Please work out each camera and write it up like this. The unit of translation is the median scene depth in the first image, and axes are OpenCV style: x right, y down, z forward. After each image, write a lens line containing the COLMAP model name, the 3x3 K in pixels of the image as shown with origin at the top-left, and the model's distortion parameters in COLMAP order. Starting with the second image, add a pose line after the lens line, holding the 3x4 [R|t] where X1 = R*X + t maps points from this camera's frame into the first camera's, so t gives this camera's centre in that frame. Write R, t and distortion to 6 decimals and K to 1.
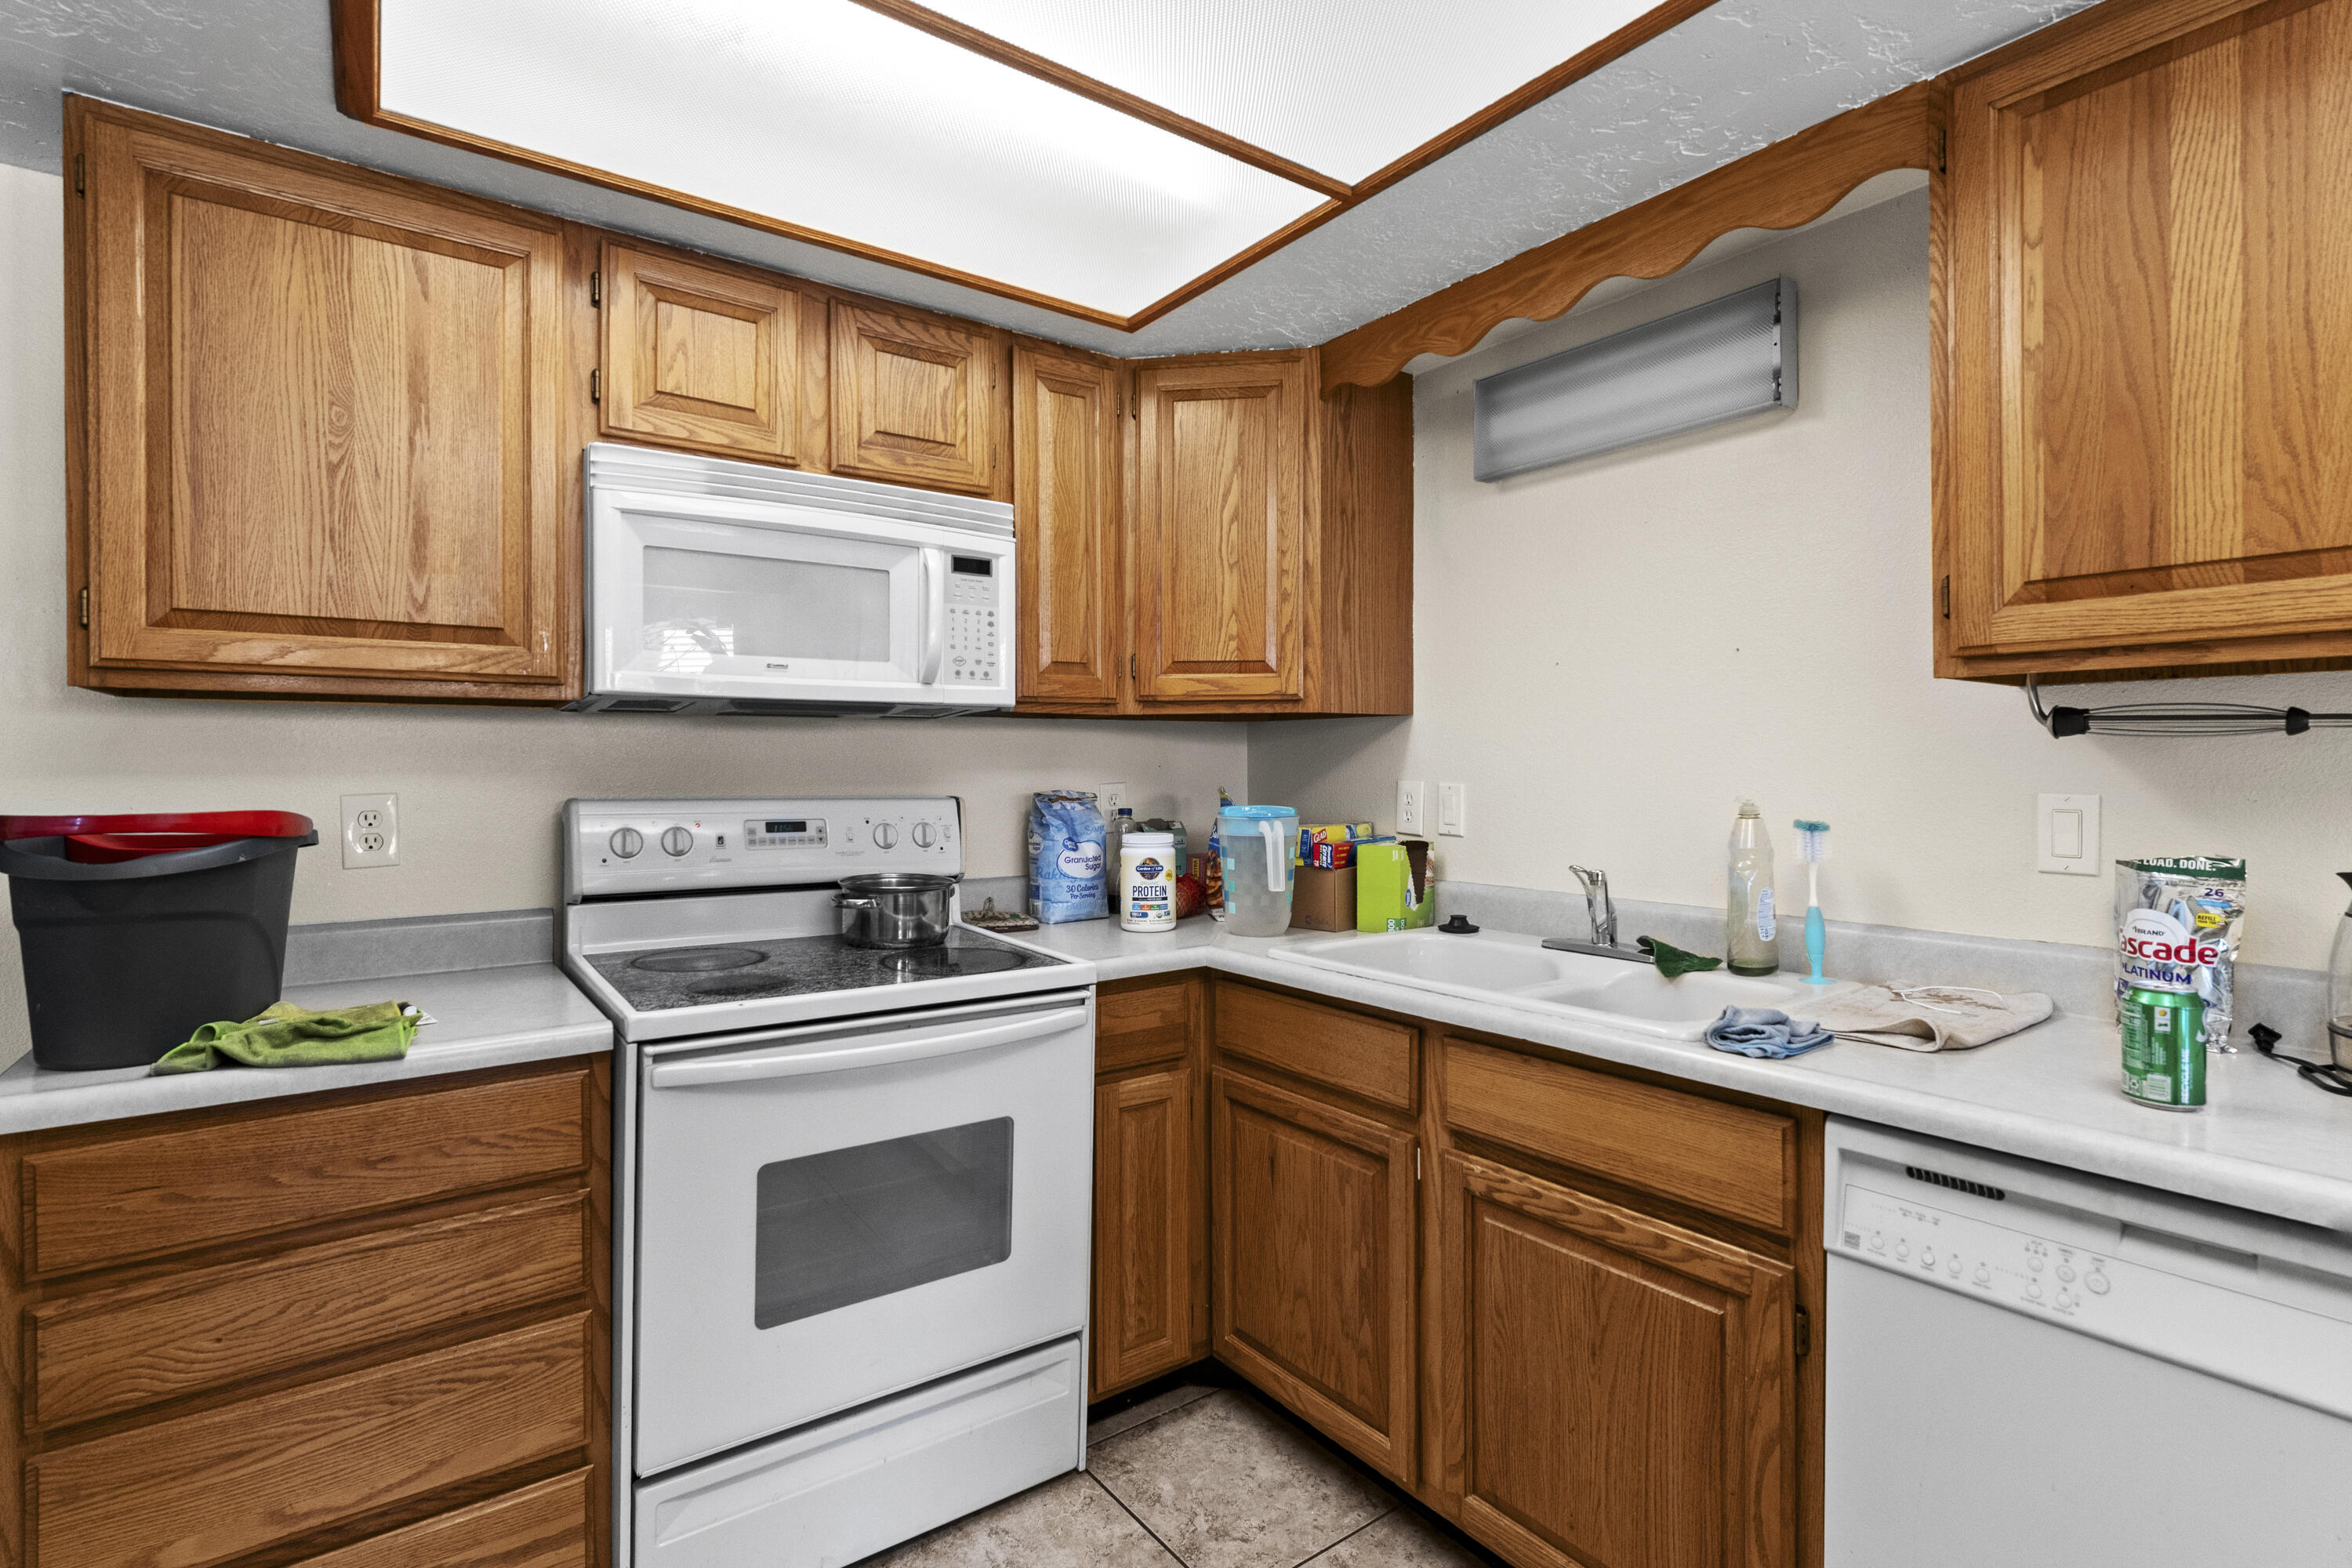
lens RADIAL K [[1116.6, 0, 1167.8], [0, 1116.6, 769.5], [0, 0, 1]] dist [-0.002037, 0.000103]
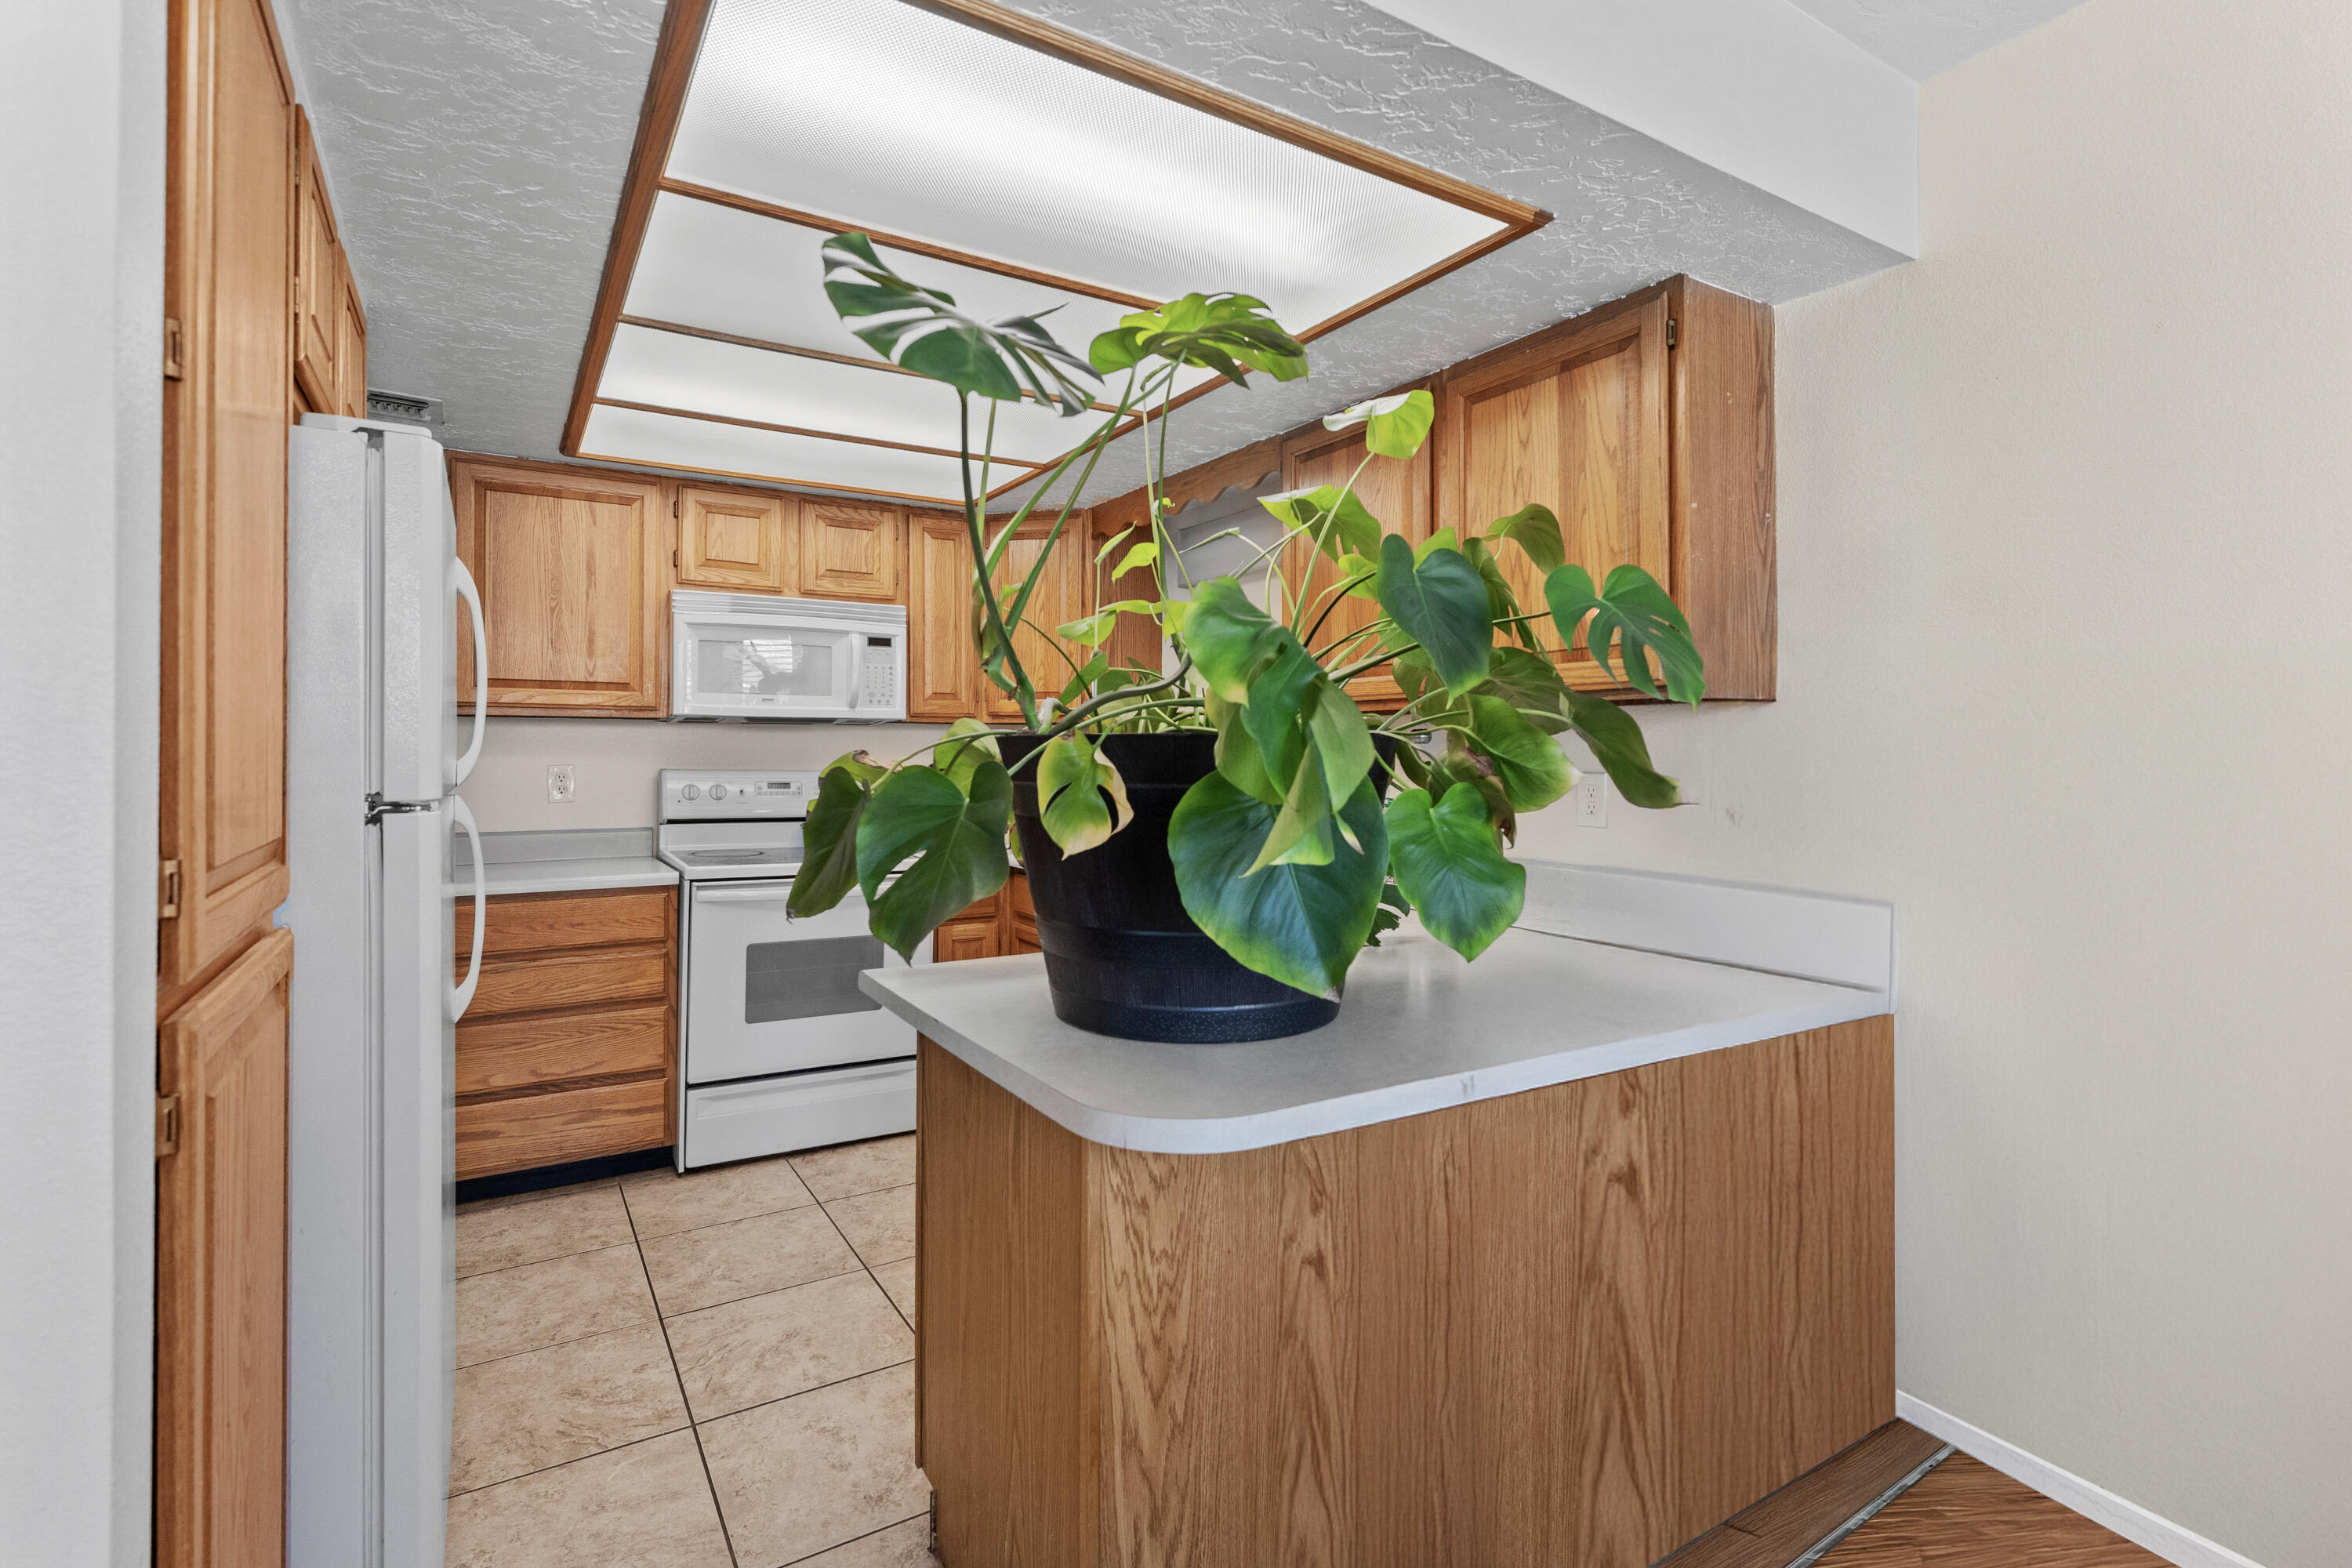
lens RADIAL K [[1065.9, 0, 1173.2], [0, 1065.9, 753.4], [0, 0, 1]] dist [-0.003349, -0.000390]
pose [[0.998488, 0.006565, -0.054573, 0.510022], [-0.006726, 0.999974, -0.002760, -0.000253], [0.054554, 0.003122, 0.998506, -0.900670]]
